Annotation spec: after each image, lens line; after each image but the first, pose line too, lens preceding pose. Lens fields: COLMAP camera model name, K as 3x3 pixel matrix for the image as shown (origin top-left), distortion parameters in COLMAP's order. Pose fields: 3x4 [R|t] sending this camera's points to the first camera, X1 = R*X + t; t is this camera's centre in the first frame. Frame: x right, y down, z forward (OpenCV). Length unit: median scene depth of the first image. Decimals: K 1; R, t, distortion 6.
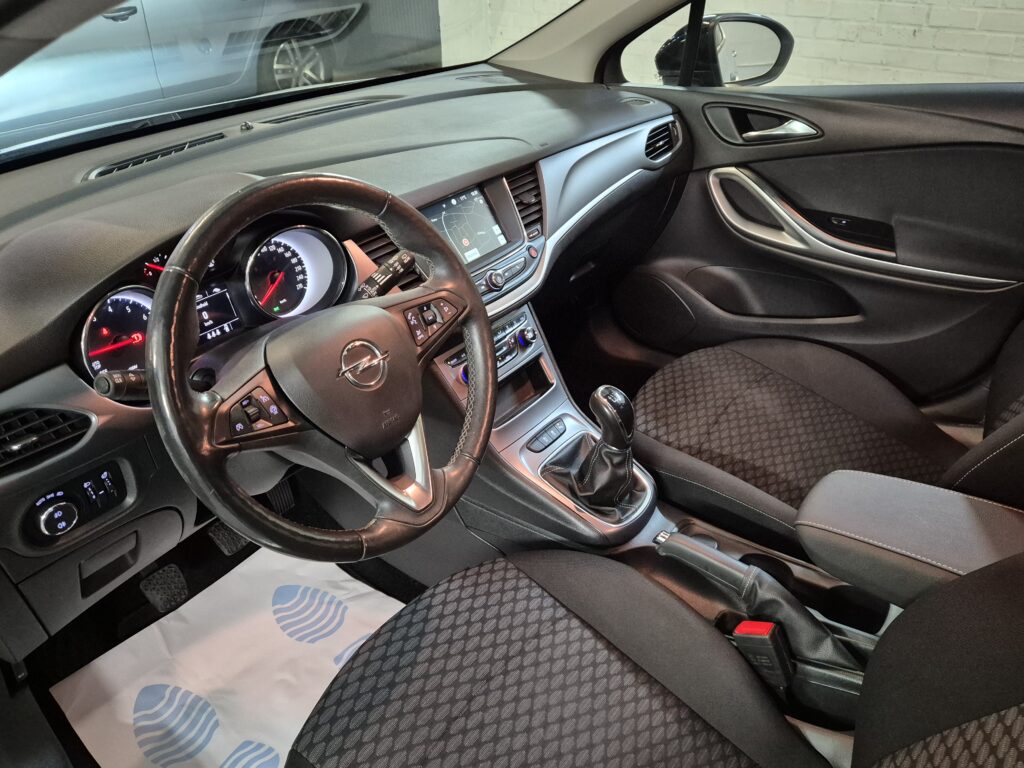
lens RADIAL K [[766.3, 0, 512.0], [0, 766.3, 384.0], [0, 0, 1]] dist [0.091982, -0.099997]
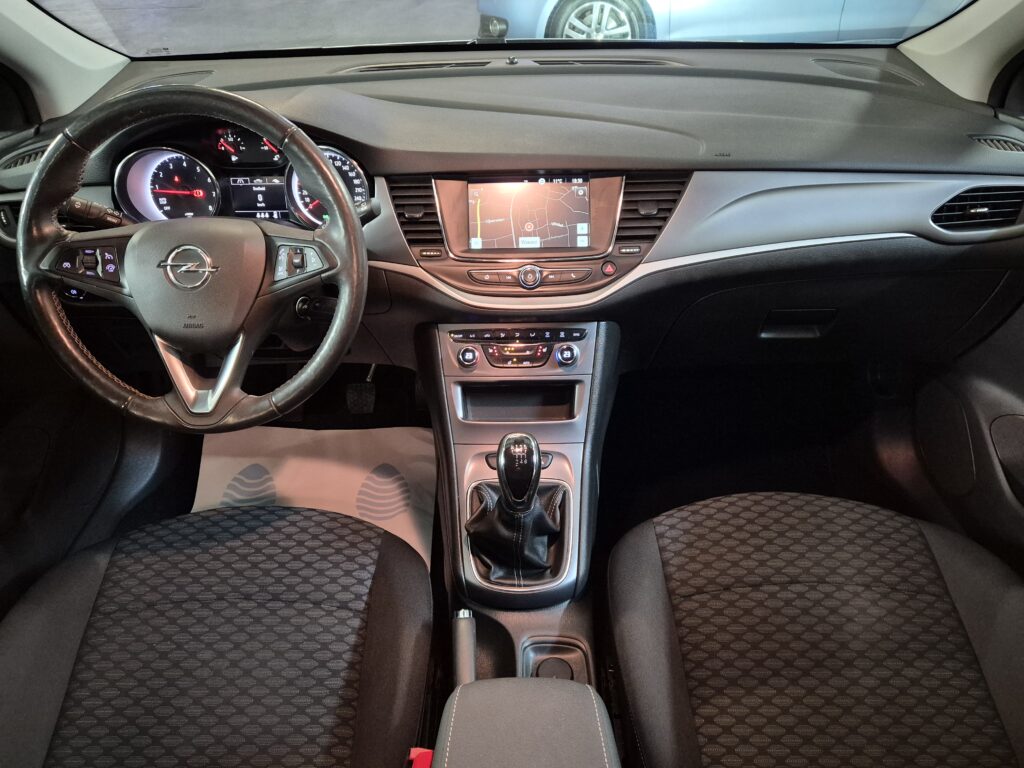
lens RADIAL K [[766.3, 0, 512.0], [0, 766.3, 384.0], [0, 0, 1]] dist [0.091982, -0.099997]
pose [[0.609990, 0.465458, -0.641296, 0.608678], [-0.419950, 0.876191, 0.236498, -0.232576], [0.671978, 0.125051, 0.729937, 0.352077]]
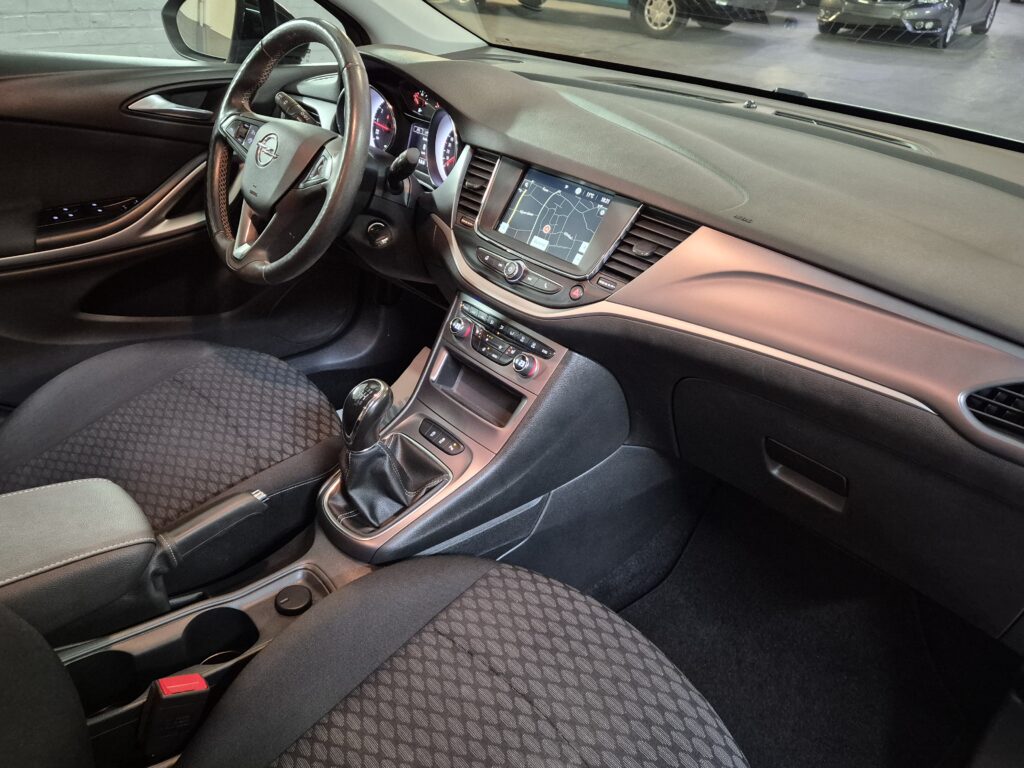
lens RADIAL K [[766.3, 0, 512.0], [0, 766.3, 384.0], [0, 0, 1]] dist [0.091982, -0.099997]
pose [[-0.185336, 0.513257, -0.837985, 0.801932], [-0.561564, 0.644478, 0.518936, -0.518522], [0.806410, 0.566759, 0.168782, 0.936665]]
